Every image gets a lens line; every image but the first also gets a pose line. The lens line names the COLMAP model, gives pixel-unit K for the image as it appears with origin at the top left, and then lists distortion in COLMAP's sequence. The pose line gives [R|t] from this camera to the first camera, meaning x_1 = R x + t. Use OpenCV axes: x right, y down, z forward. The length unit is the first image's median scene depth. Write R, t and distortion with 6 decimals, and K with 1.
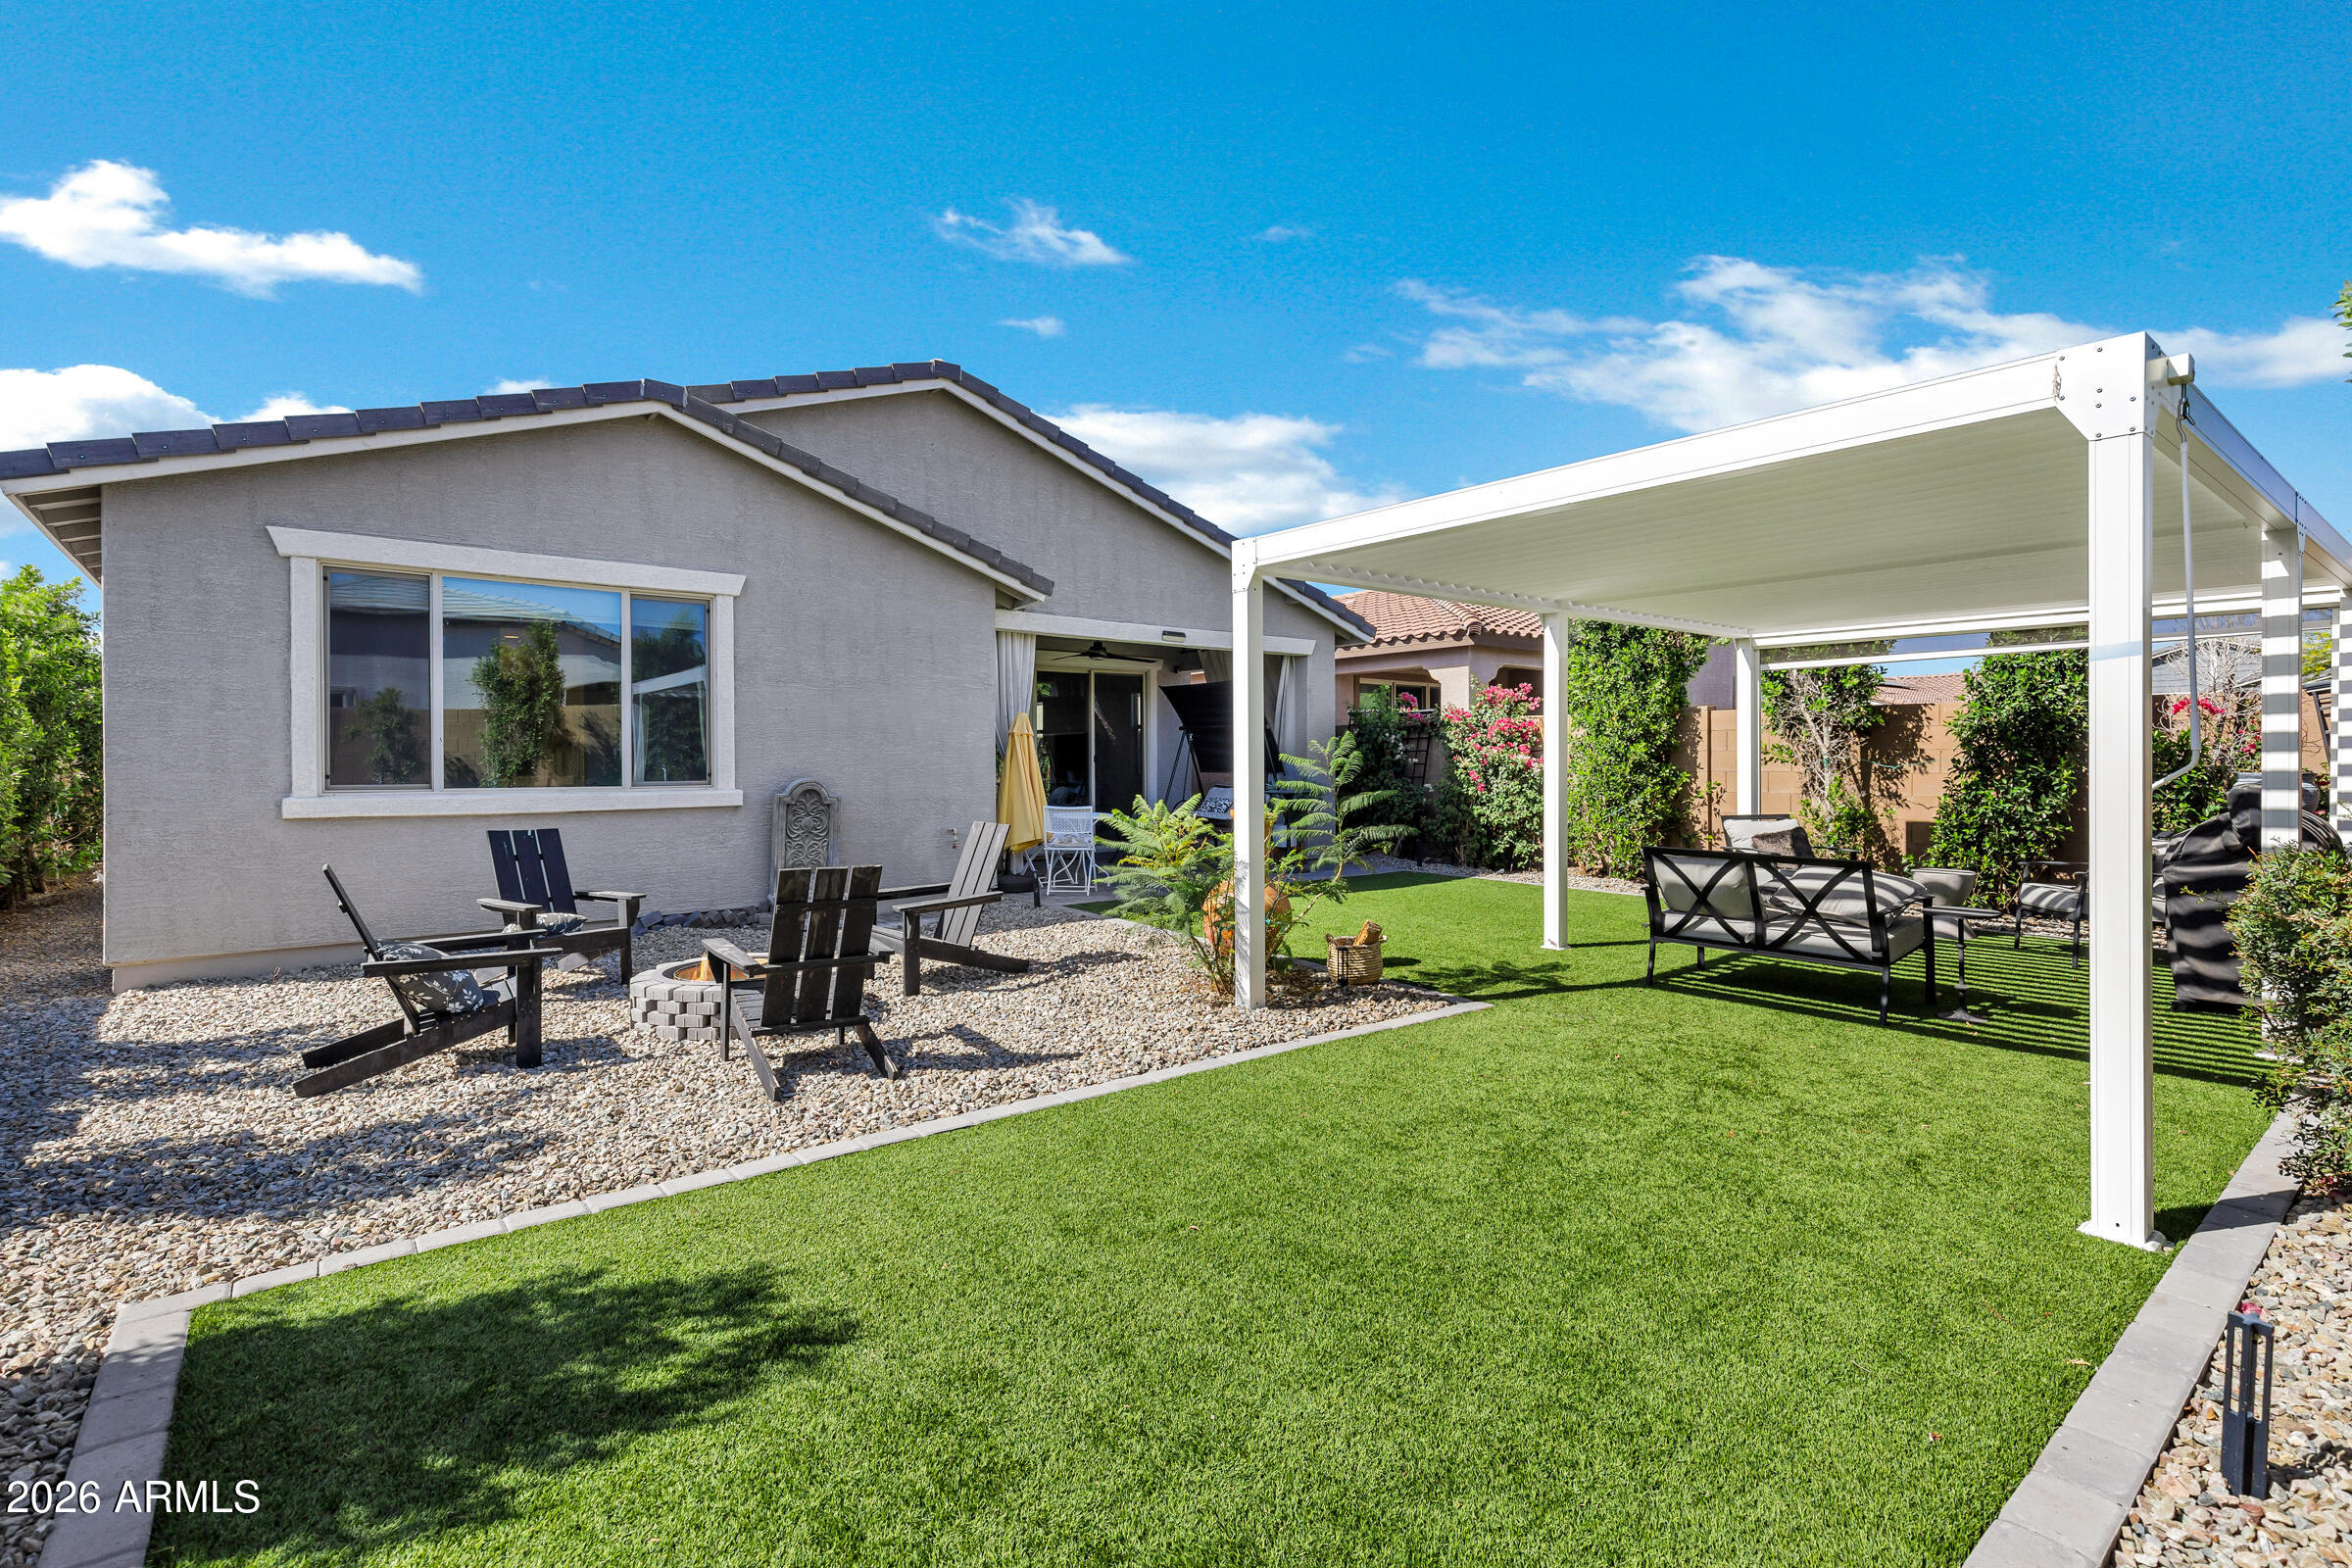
lens RADIAL K [[1100.1, 0, 1176.0], [0, 1100.1, 784.0], [0, 0, 1]] dist [0.000616, 0.000041]
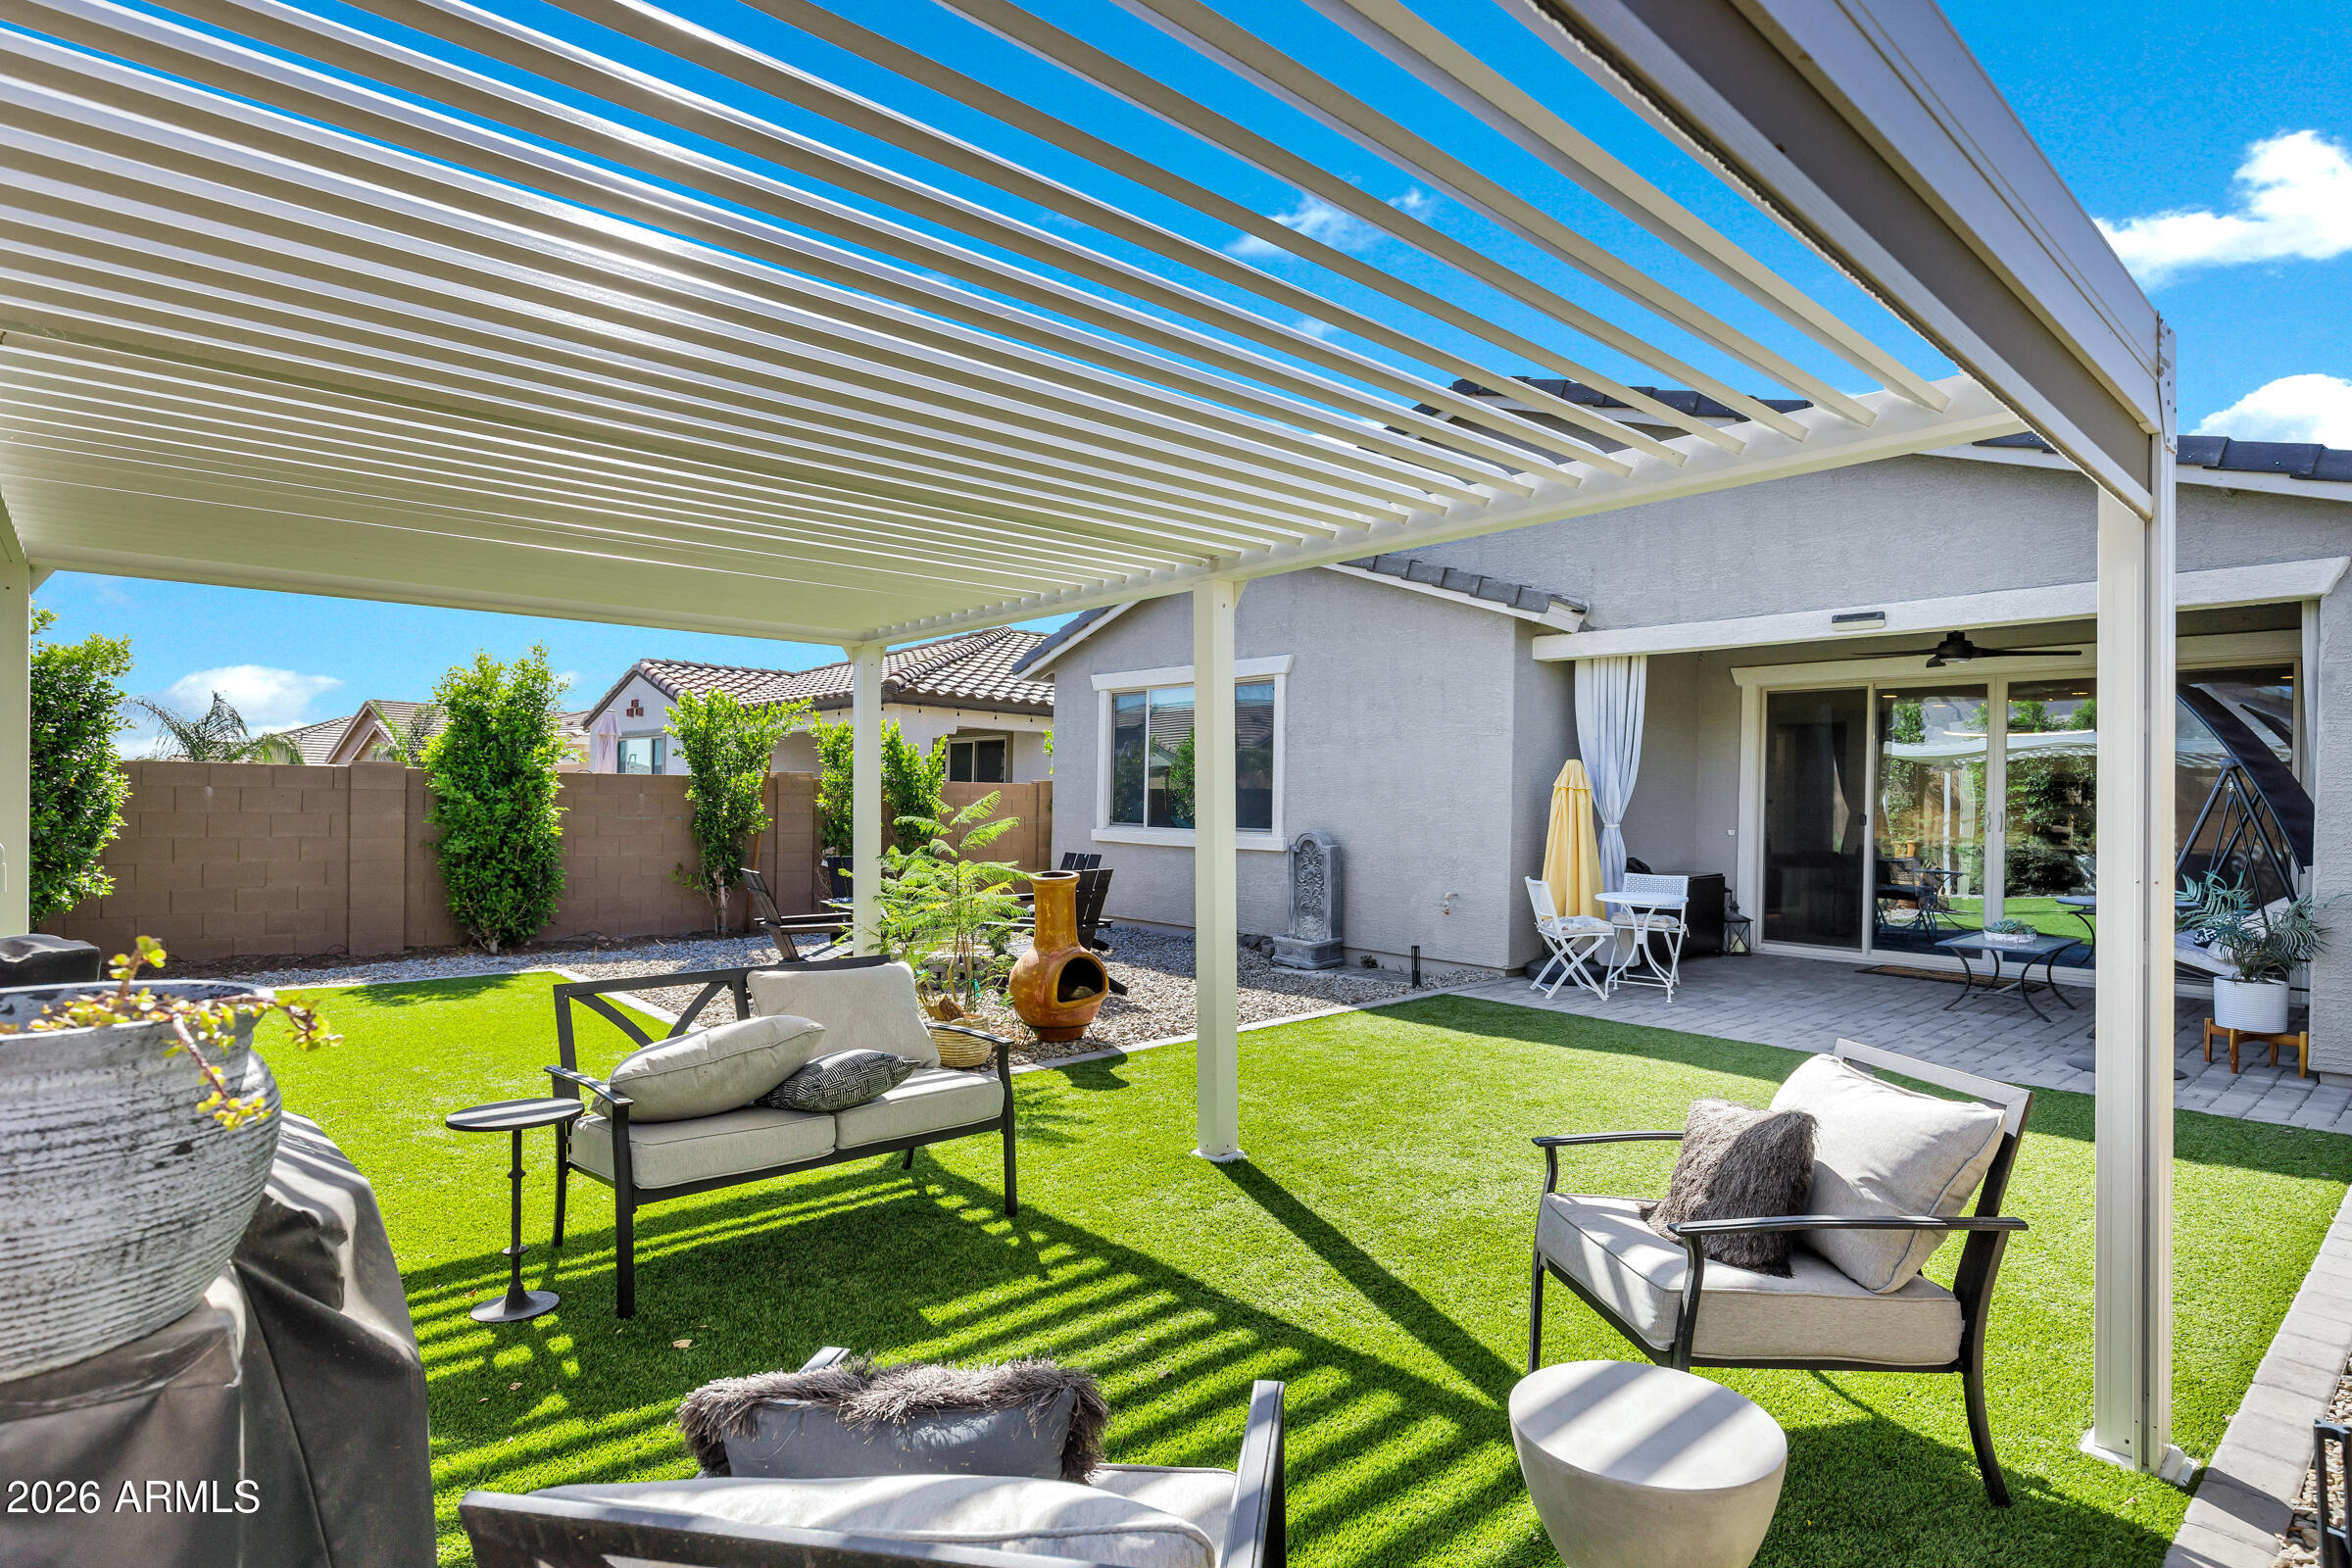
lens RADIAL K [[1182.8, 0, 1121.2], [0, 1182.8, 791.9], [0, 0, 1]] dist [0.000366, 0.000331]
pose [[0.017972, -0.006495, -0.999817, 0.824149], [-0.041585, 0.999109, -0.007237, -0.026303], [0.998973, 0.041708, 0.017686, 0.773121]]
